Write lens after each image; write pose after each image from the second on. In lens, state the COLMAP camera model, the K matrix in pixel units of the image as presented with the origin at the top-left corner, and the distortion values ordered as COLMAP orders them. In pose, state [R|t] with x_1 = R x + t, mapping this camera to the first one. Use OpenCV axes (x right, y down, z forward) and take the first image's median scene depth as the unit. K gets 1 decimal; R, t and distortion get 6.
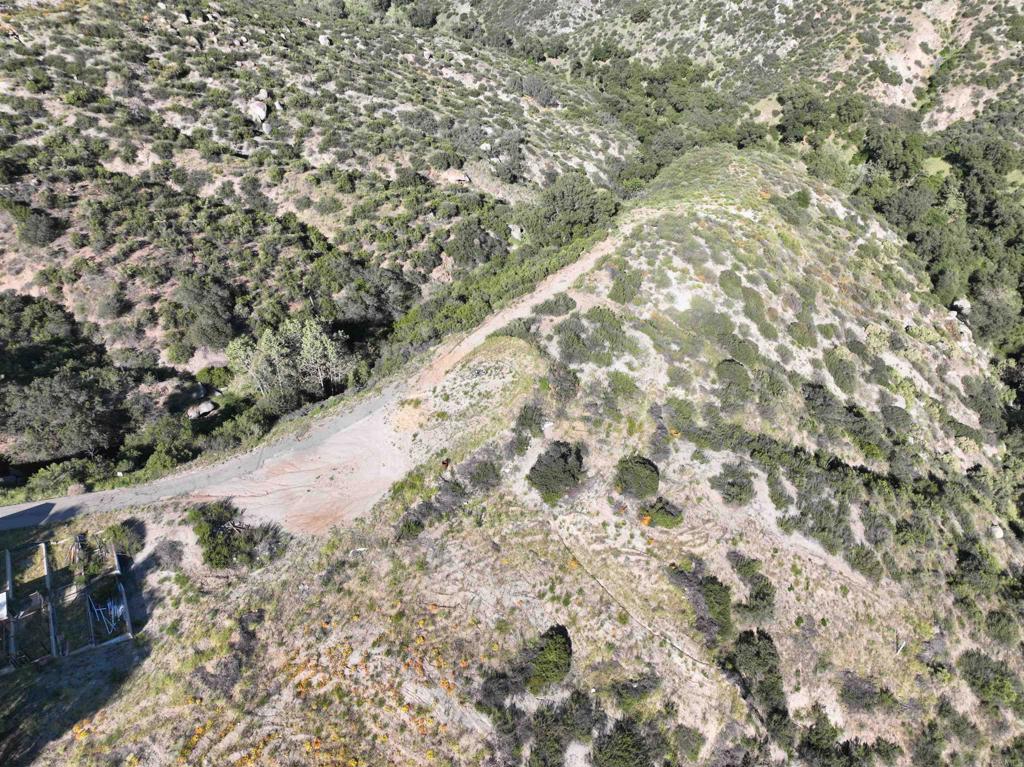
lens RADIAL K [[721.5, 0, 512.6], [0, 721.5, 381.2], [0, 0, 1]] dist [-0.006074, 0.025459]
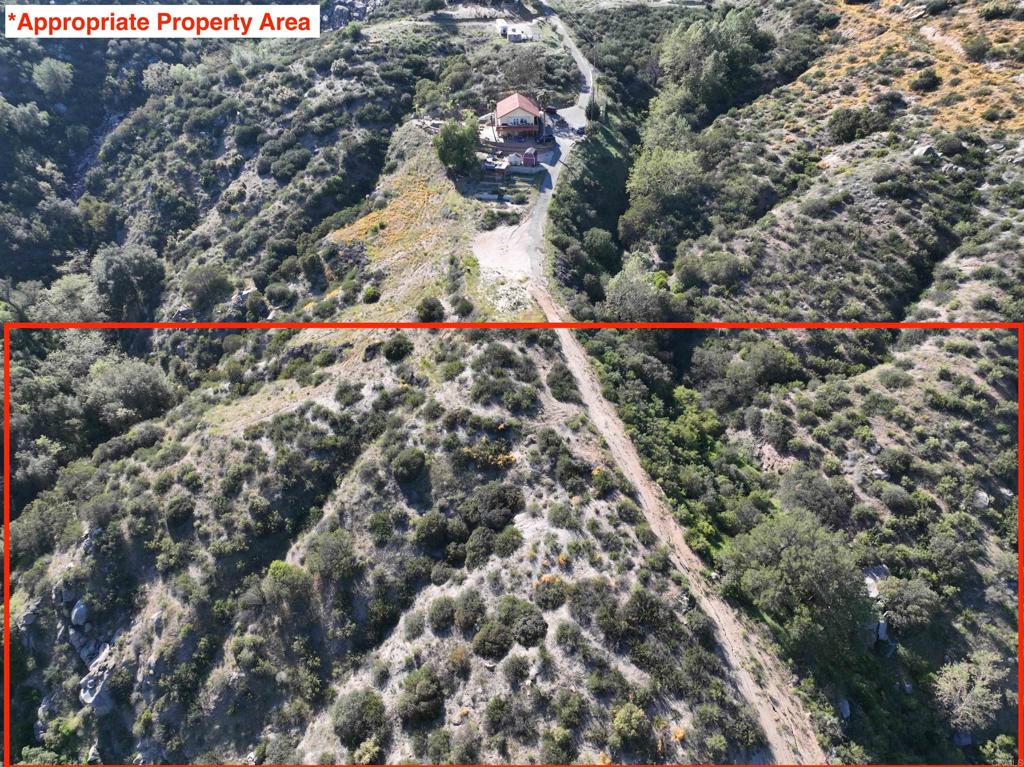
lens RADIAL K [[721.5, 0, 512.6], [0, 721.5, 381.2], [0, 0, 1]] dist [-0.006074, 0.025459]
pose [[-0.677444, 0.425143, -0.600269, 0.788464], [-0.468695, 0.379459, 0.797707, -0.970759], [0.566917, 0.821745, -0.057800, 1.055347]]
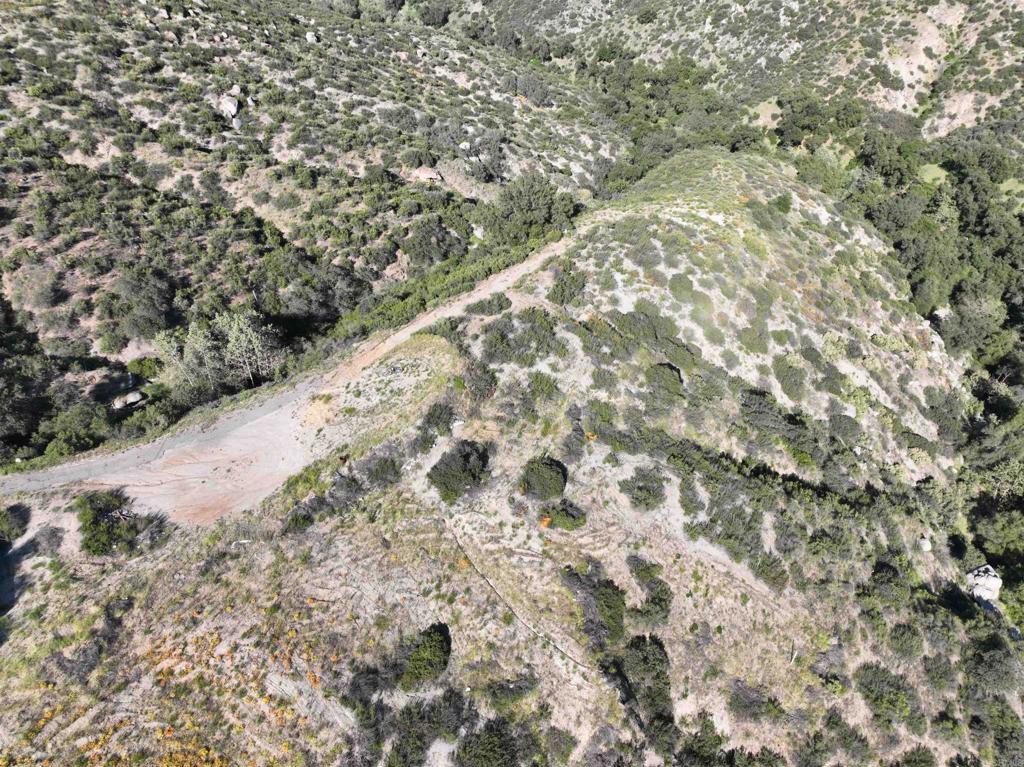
lens RADIAL K [[721.5, 0, 512.6], [0, 721.5, 381.2], [0, 0, 1]] dist [-0.006074, 0.025459]
pose [[0.999286, 0.025637, -0.027751, 0.126685], [-0.025618, 0.999671, 0.001035, -0.001153], [0.027768, -0.000324, 0.999614, 0.000382]]
